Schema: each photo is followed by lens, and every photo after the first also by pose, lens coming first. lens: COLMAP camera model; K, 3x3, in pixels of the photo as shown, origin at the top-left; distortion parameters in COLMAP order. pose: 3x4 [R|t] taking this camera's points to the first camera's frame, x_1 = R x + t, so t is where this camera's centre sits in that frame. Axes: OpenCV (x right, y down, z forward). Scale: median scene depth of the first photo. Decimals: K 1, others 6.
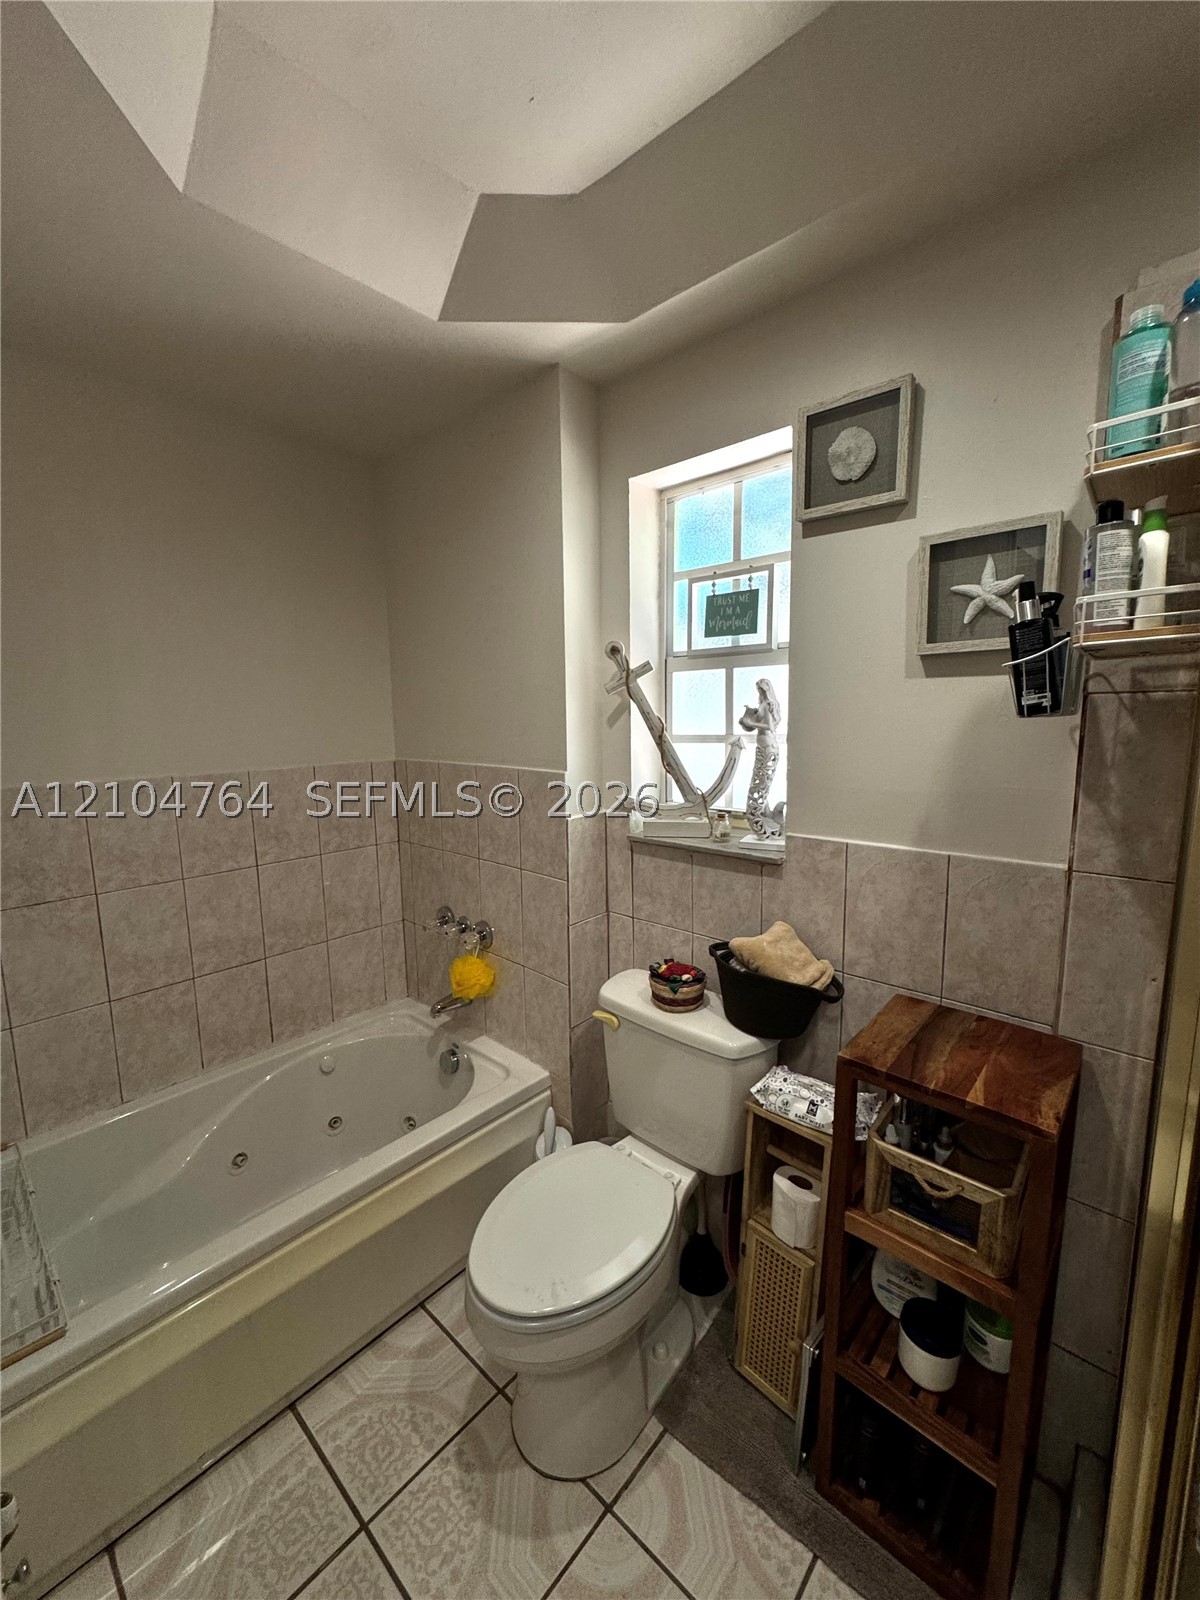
lens RADIAL K [[640.9, 0, 602.7], [0, 640.9, 801.4], [0, 0, 1]] dist [-0.001780, -0.000123]
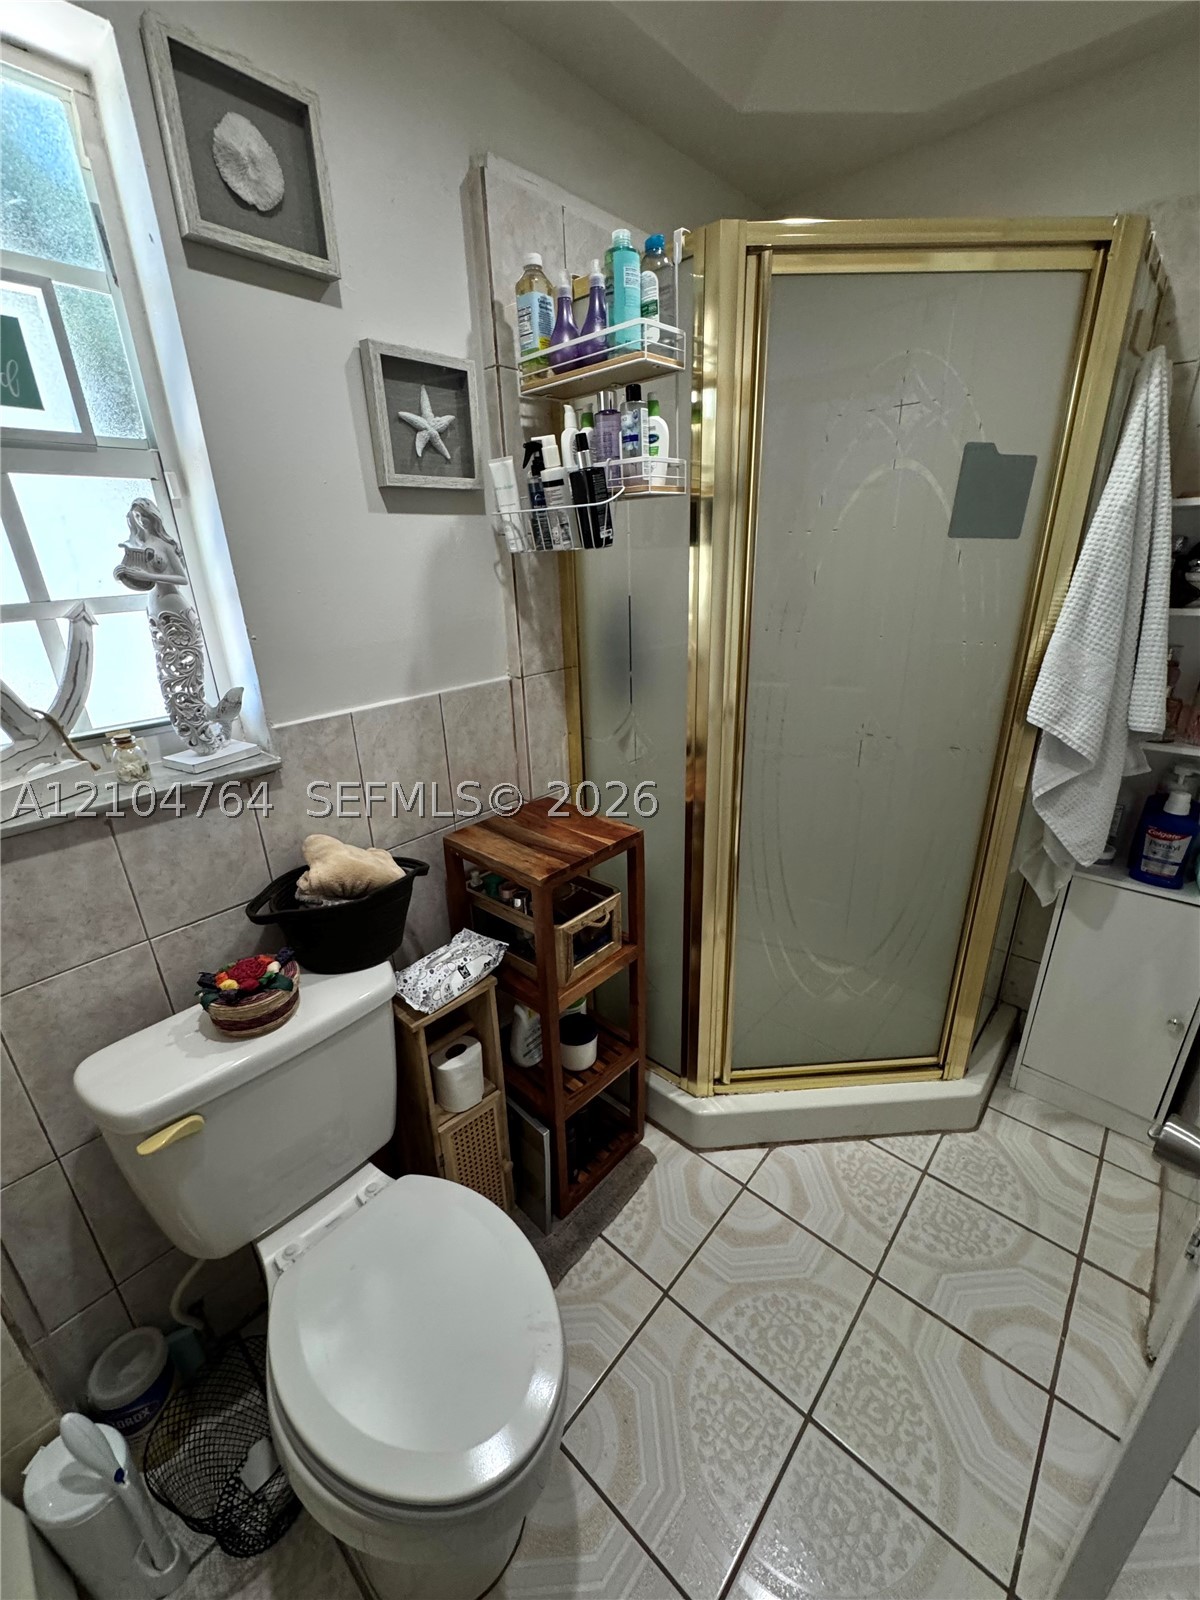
lens RADIAL K [[640.9, 0, 602.0], [0, 640.9, 799.2], [0, 0, 1]] dist [-0.001780, -0.000123]
pose [[0.000269, -0.346915, 0.937896, -0.517562], [0.168548, 0.924494, 0.341910, -0.072218], [-0.985693, 0.157989, 0.058720, 0.695632]]
